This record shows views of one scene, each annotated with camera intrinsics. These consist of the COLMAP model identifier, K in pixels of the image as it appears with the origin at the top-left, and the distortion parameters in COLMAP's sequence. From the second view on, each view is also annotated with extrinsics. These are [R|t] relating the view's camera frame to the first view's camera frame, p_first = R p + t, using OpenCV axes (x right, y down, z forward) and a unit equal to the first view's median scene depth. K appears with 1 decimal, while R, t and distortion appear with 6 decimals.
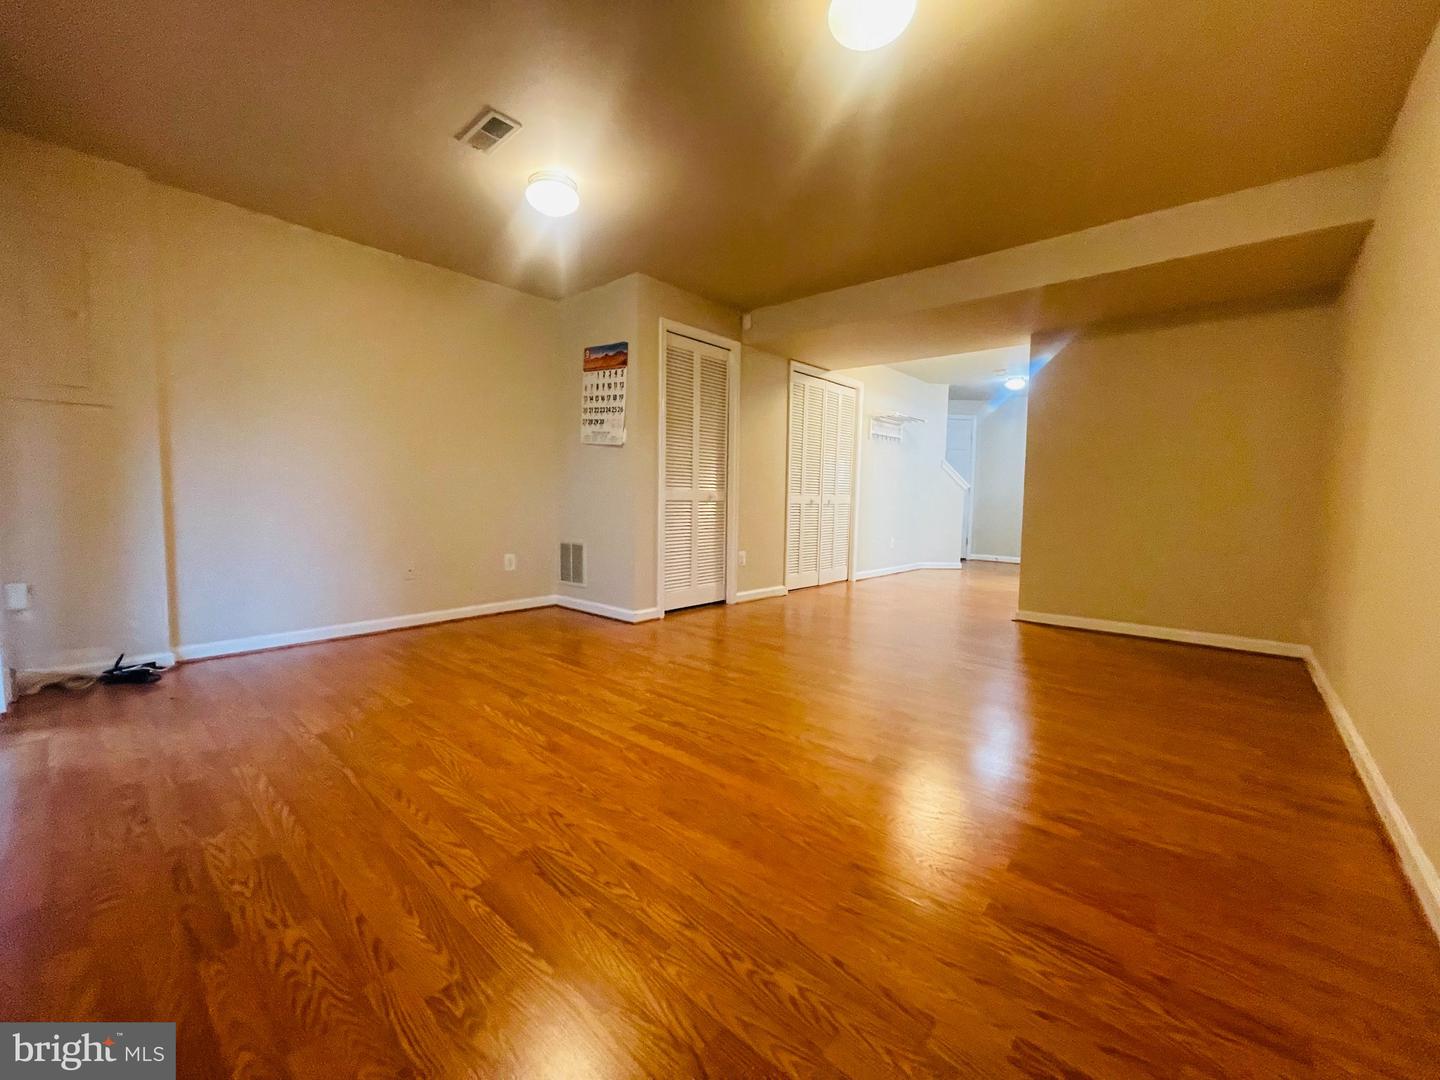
lens RADIAL K [[573.5, 0, 722.4], [0, 573.5, 538.1], [0, 0, 1]] dist [0.004215, 0.000390]
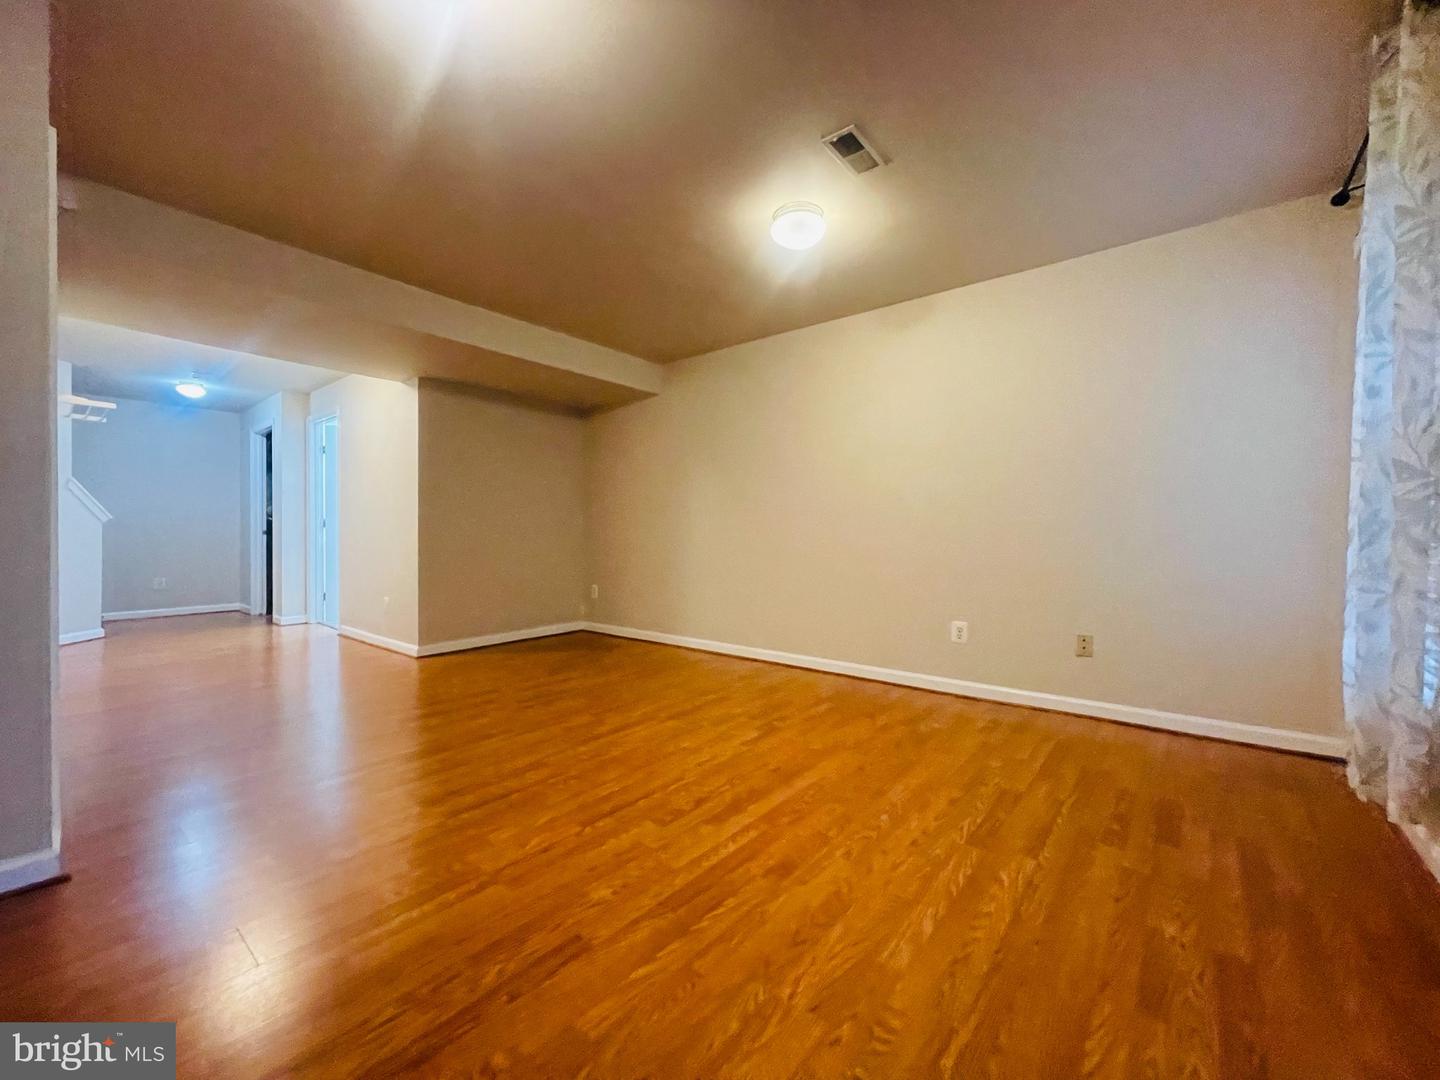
lens RADIAL K [[573.5, 0, 720.9], [0, 573.5, 538.9], [0, 0, 1]] dist [0.004215, 0.000390]
pose [[-0.021669, -0.024877, 0.999456, -1.019470], [0.069697, 0.997221, 0.026332, -0.108003], [-0.997333, 0.070229, -0.019875, 1.020483]]
